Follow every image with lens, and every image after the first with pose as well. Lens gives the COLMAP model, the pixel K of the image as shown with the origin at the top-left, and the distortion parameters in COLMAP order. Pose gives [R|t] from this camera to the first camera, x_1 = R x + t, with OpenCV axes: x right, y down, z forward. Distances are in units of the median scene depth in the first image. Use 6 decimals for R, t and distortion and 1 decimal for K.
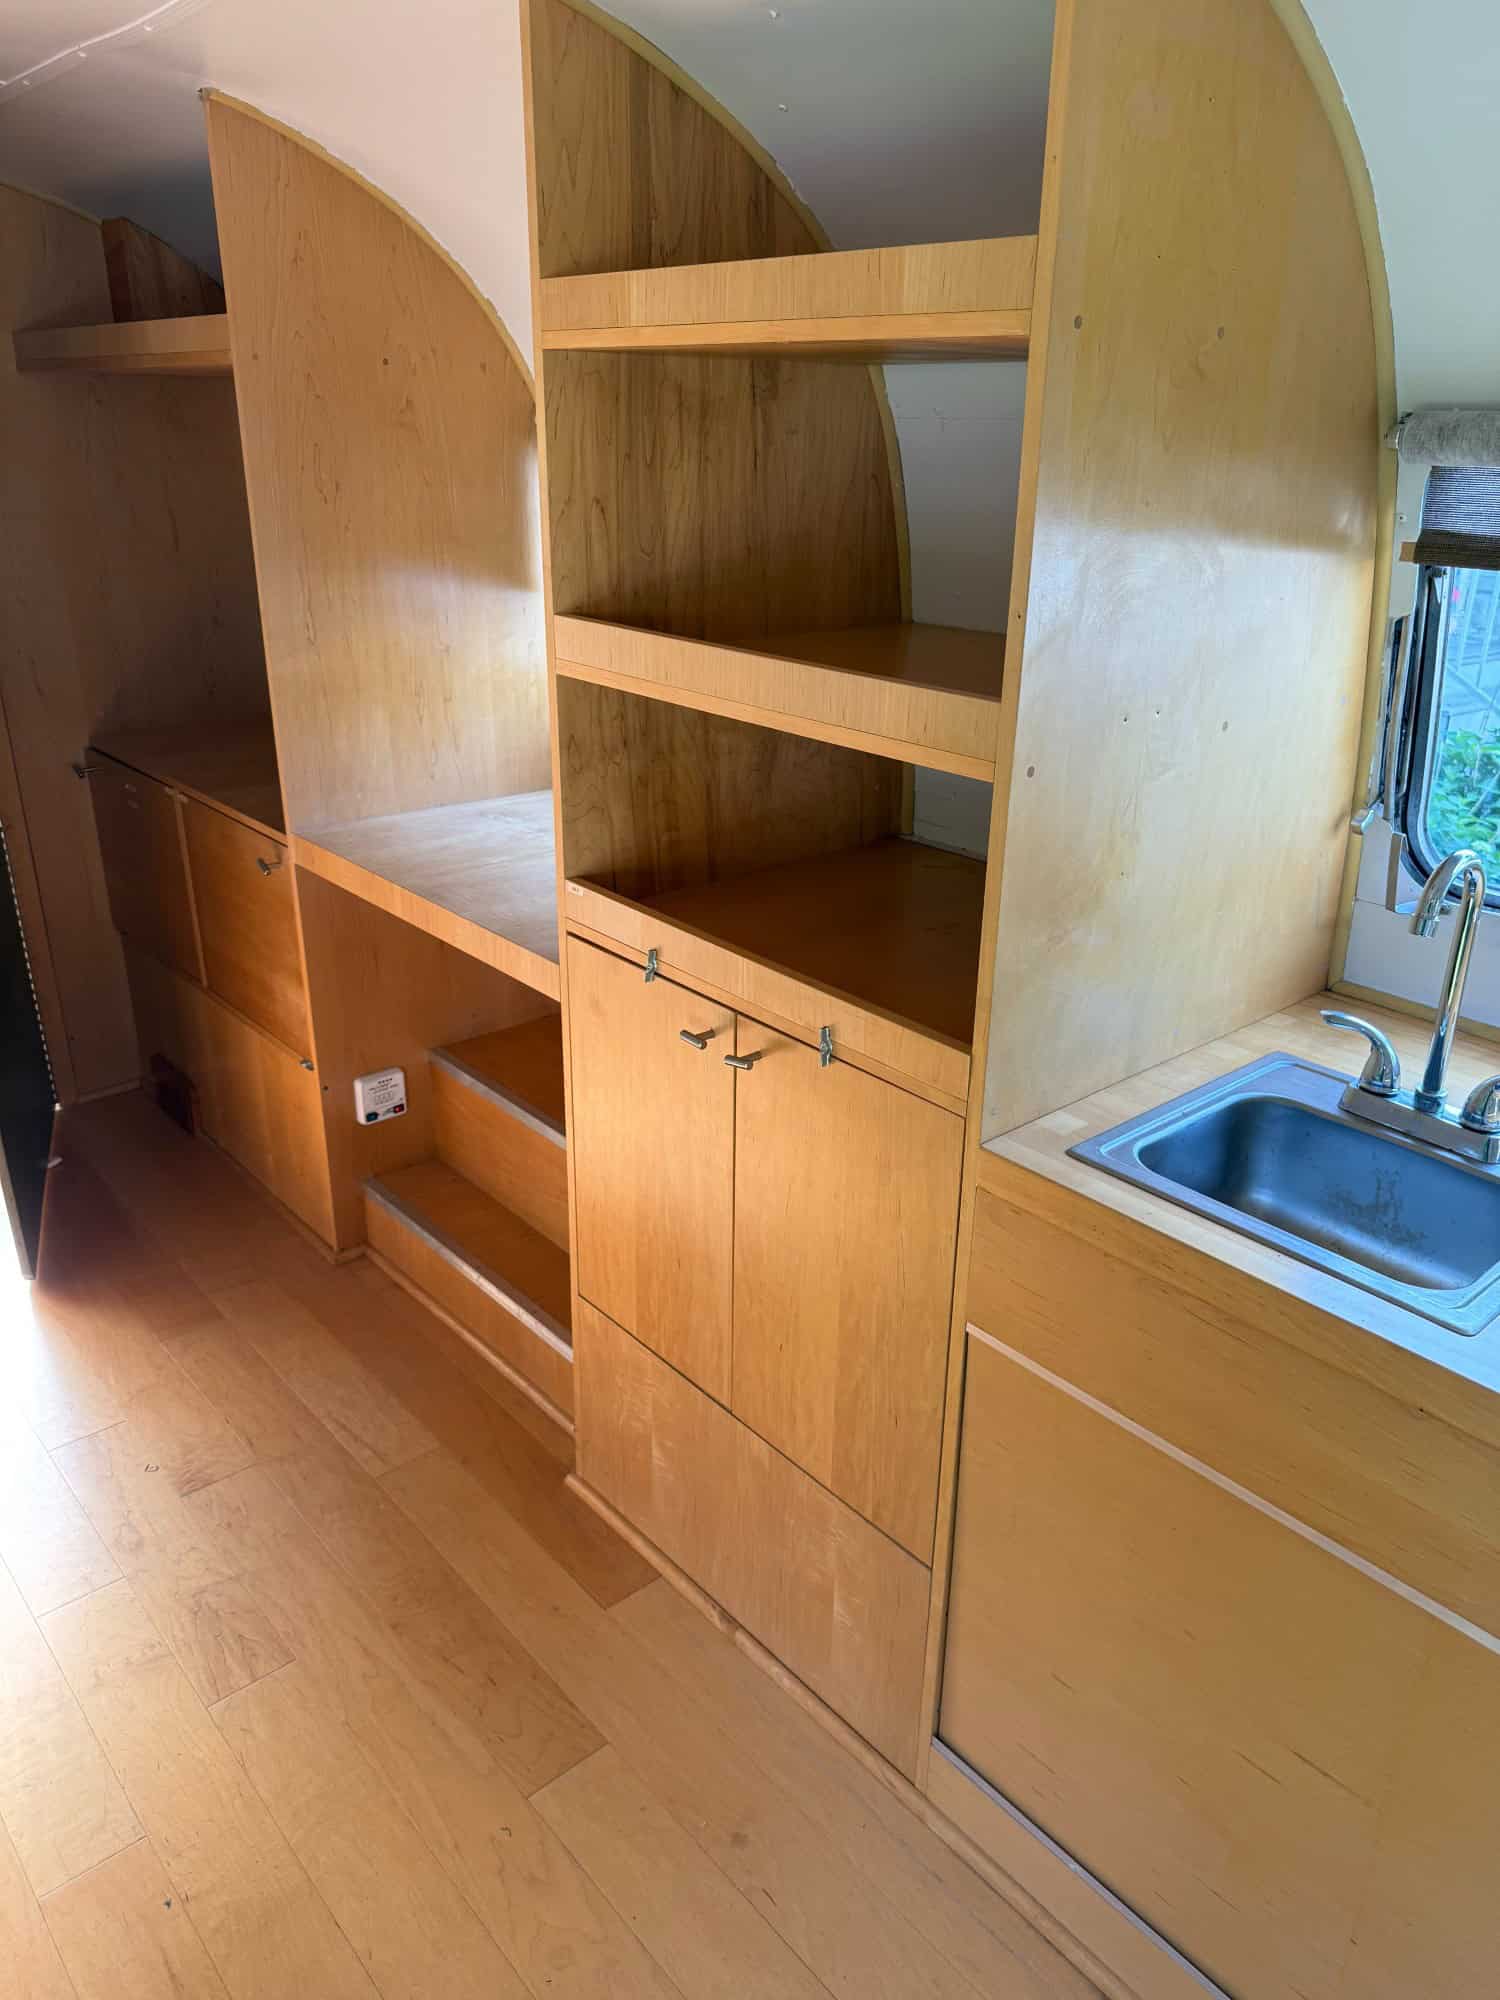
lens RADIAL K [[1405.9, 0, 750.0], [0, 1405.9, 1000.0], [0, 0, 1]] dist [0.055513, -0.108266]
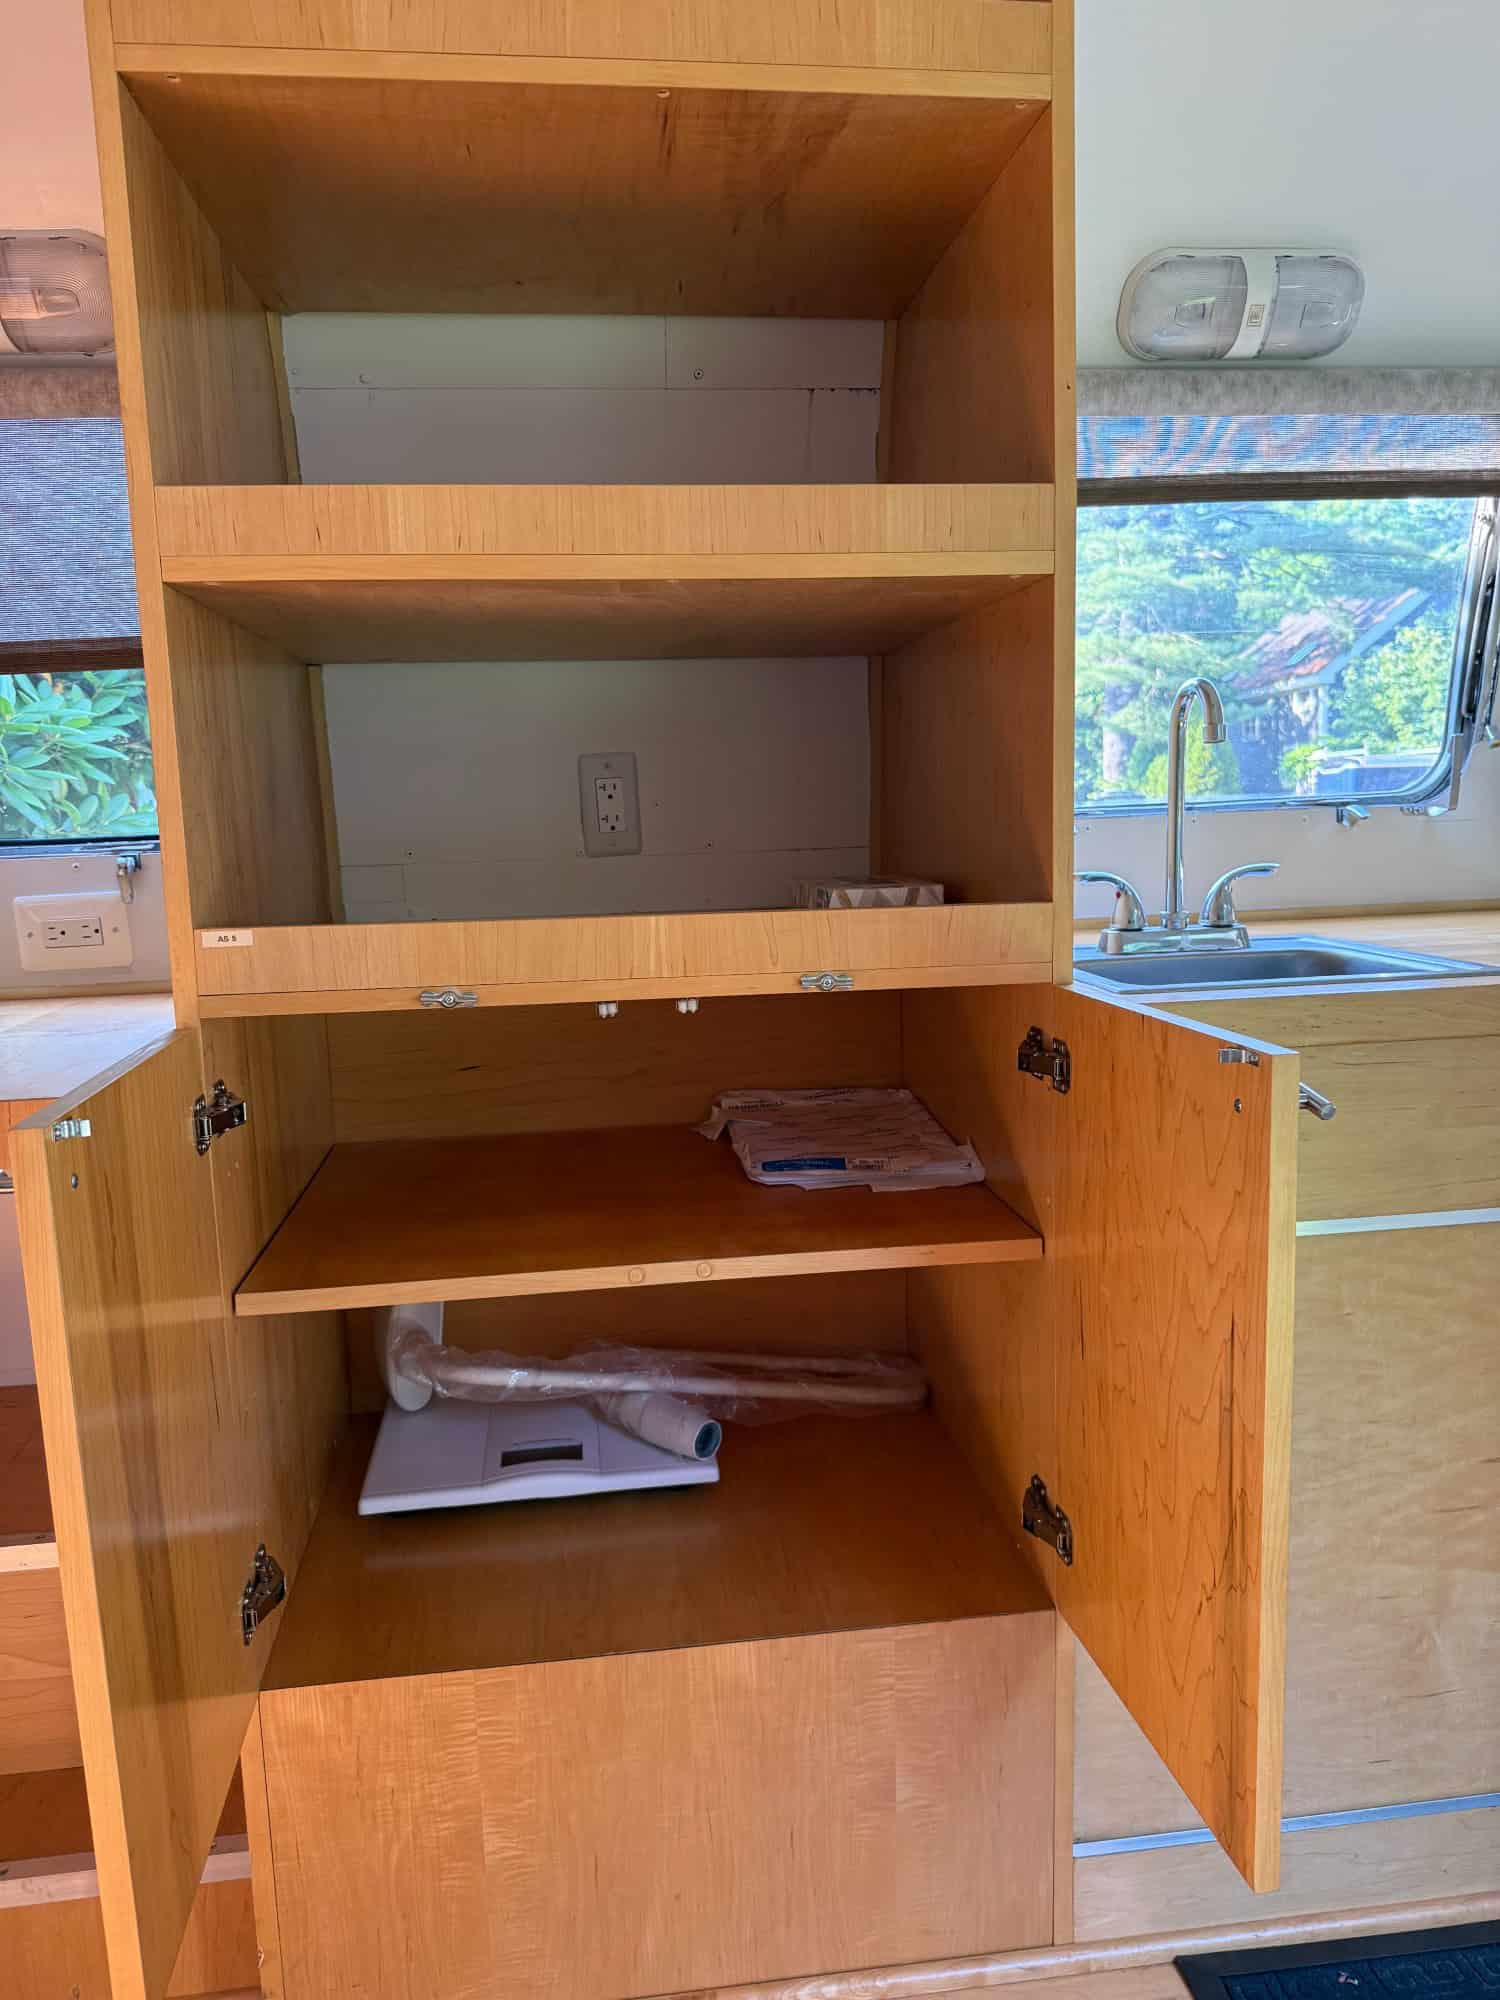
lens RADIAL K [[1437.2, 0, 750.0], [0, 1437.2, 1000.0], [0, 0, 1]] dist [-0.000988, -0.001911]
pose [[0.558853, -0.149412, 0.815696, -0.570923], [0.351084, 0.933761, -0.069498, 0.077089], [-0.751281, 0.325216, 0.574291, 0.541759]]
